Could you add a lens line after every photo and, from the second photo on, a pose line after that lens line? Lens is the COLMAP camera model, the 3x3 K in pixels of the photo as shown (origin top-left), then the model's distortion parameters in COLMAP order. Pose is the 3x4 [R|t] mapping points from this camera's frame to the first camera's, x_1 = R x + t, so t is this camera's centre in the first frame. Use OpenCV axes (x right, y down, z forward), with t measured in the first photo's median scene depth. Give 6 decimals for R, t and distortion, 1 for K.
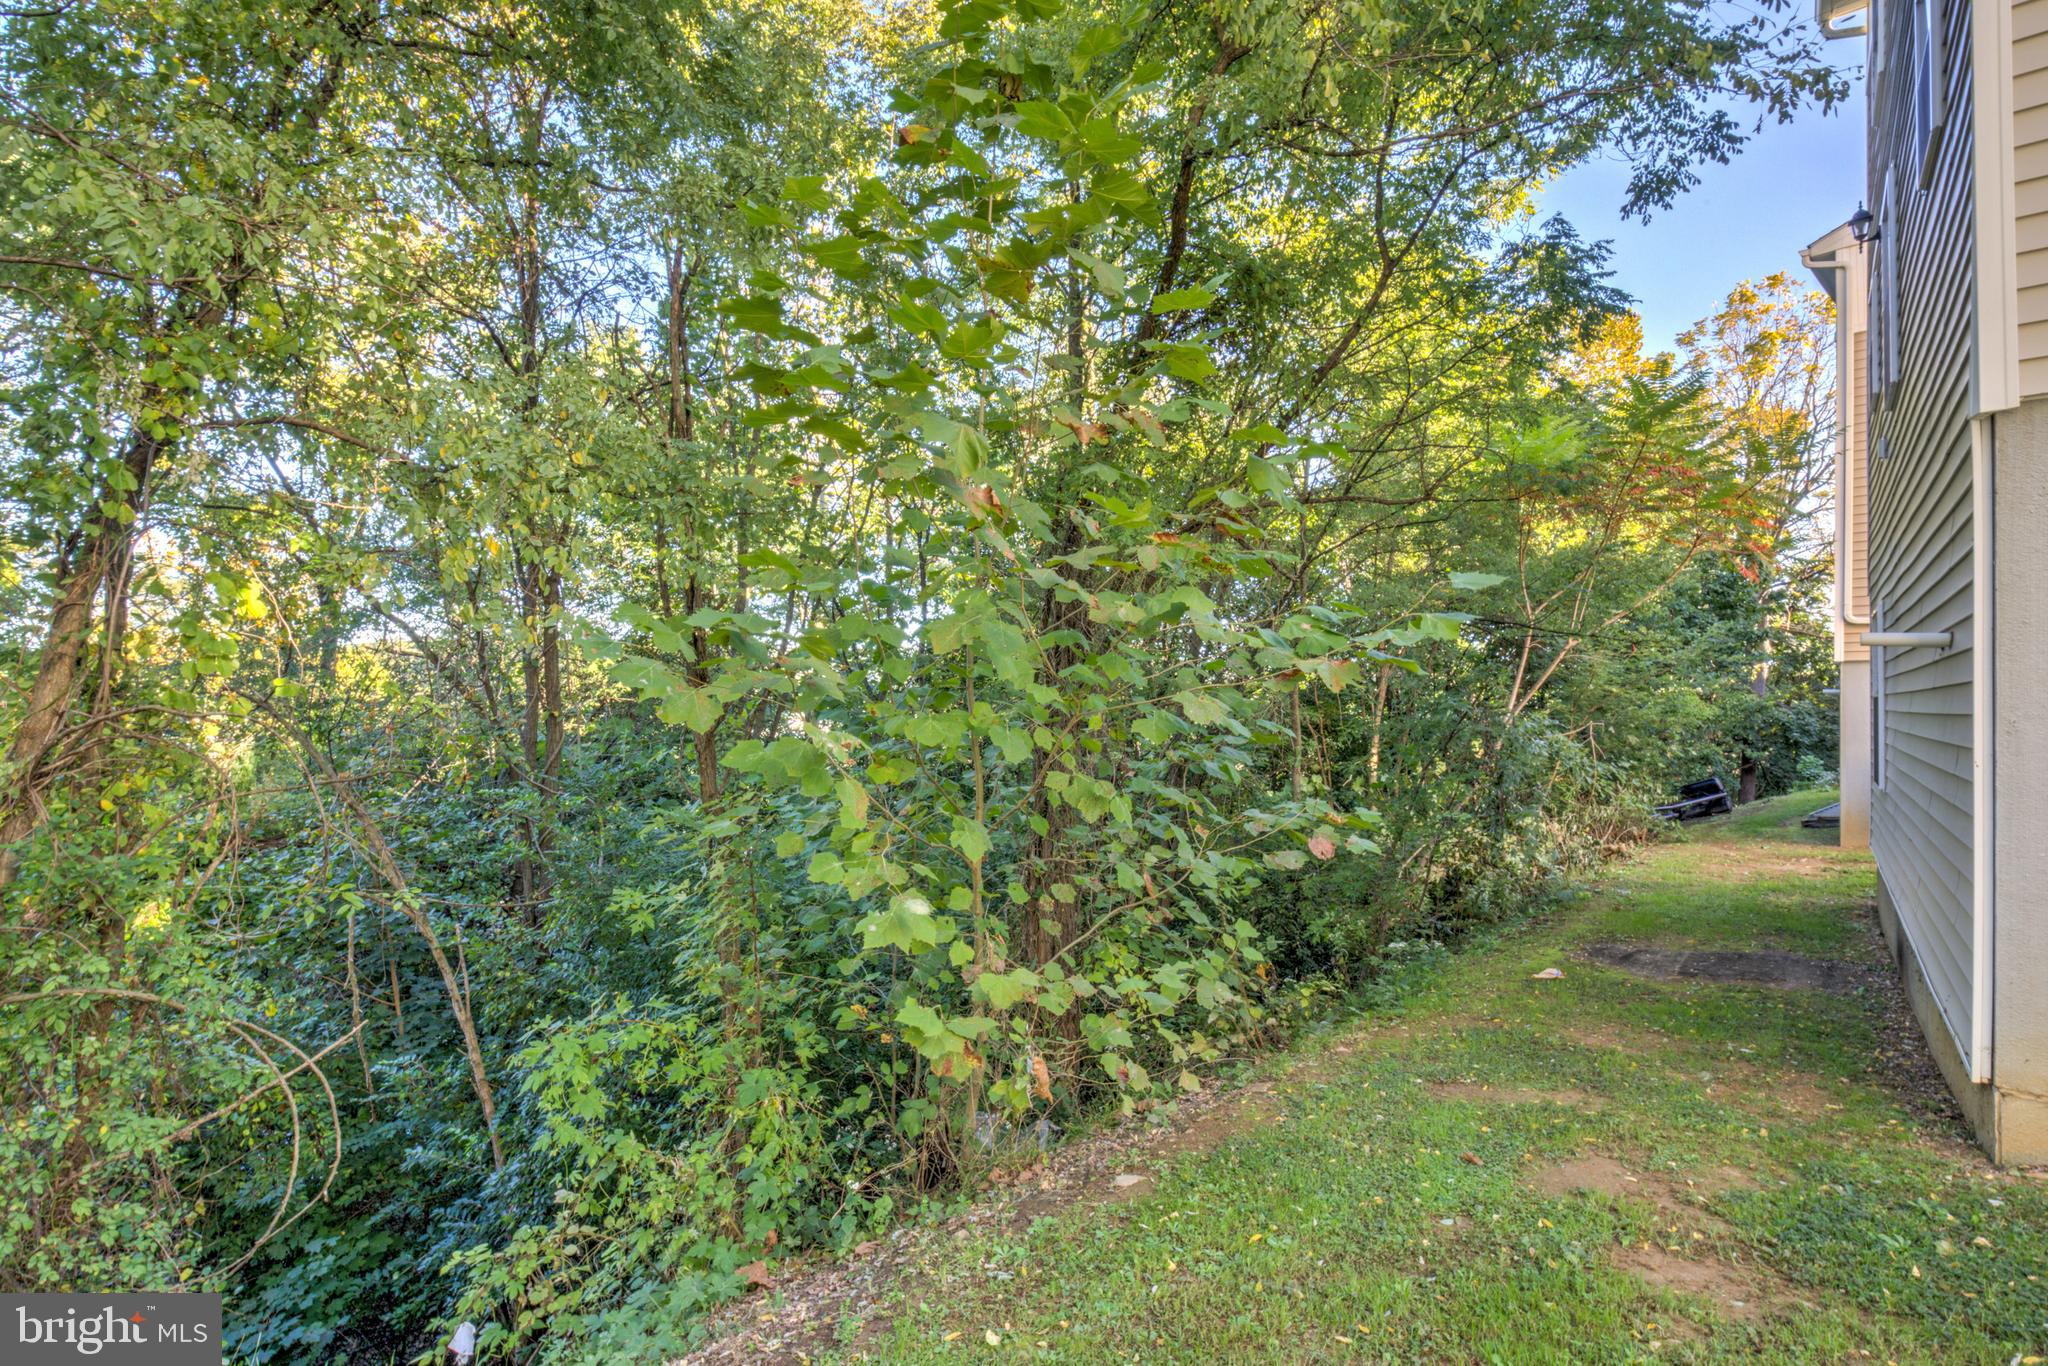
lens RADIAL K [[928.8, 0, 1020.7], [0, 928.8, 692.8], [0, 0, 1]] dist [-0.001733, -0.000302]
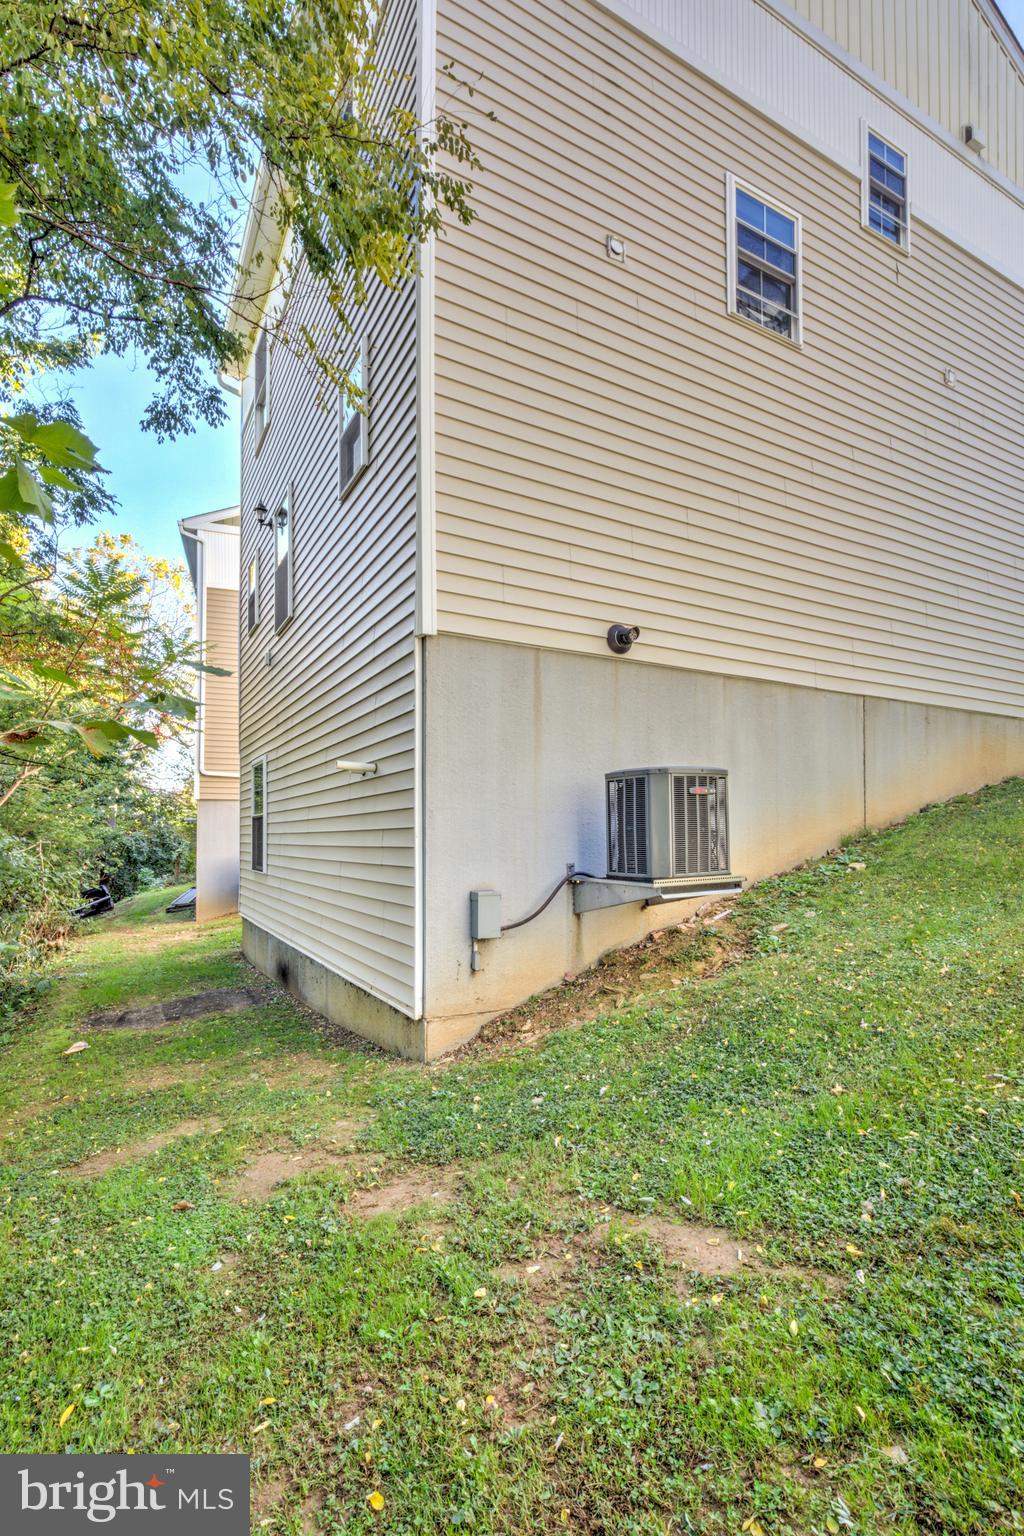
lens RADIAL K [[726.5, 0, 511.6], [0, 726.5, 822.4], [0, 0, 1]] dist [0.000776, -0.000357]
pose [[0.356124, 0.010309, 0.934382, -0.092443], [0.000697, 0.999936, -0.011298, 0.035185], [-0.934438, 0.004675, 0.356094, 0.182729]]
